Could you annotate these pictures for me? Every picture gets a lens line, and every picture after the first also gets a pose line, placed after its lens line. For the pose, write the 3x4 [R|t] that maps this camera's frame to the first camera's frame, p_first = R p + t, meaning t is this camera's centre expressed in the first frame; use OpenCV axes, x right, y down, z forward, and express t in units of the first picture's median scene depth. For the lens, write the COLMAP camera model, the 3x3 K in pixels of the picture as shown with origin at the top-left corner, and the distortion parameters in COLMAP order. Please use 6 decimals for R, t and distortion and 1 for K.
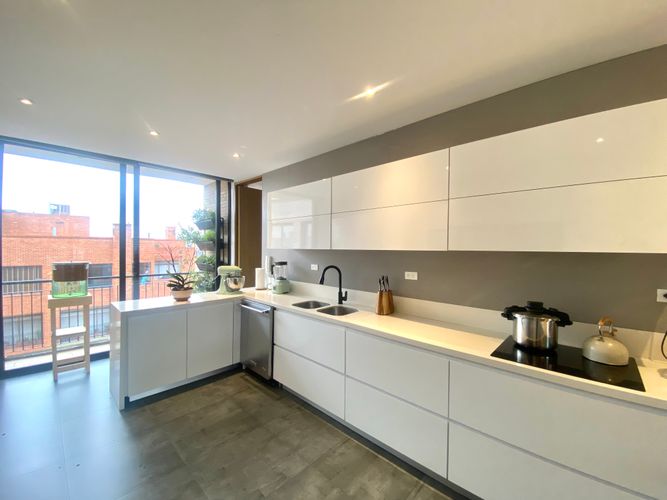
lens RADIAL K [[270.7, 0, 332.3], [0, 270.7, 250.8], [0, 0, 1]] dist [0.023313, -0.021848]
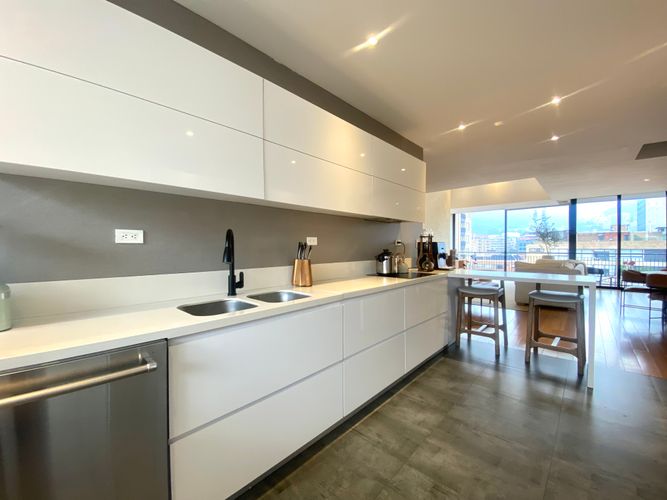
lens RADIAL K [[270.7, 0, 332.3], [0, 270.7, 250.8], [0, 0, 1]] dist [0.023313, -0.021848]
pose [[-0.006525, -0.021647, 0.999744, -0.485065], [0.009817, 0.999716, 0.021710, 0.075685], [-0.999931, 0.009956, -0.006311, 0.674550]]
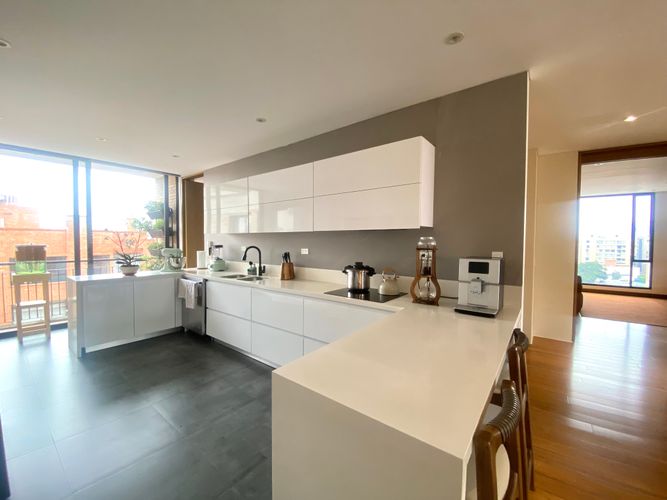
lens RADIAL K [[270.7, 0, 332.3], [0, 270.7, 250.8], [0, 0, 1]] dist [0.023313, -0.021848]
pose [[0.995304, -0.006535, 0.096577, 0.216168], [0.003969, 0.999635, 0.026739, 0.038231], [-0.096717, -0.026230, 0.994966, -0.276499]]
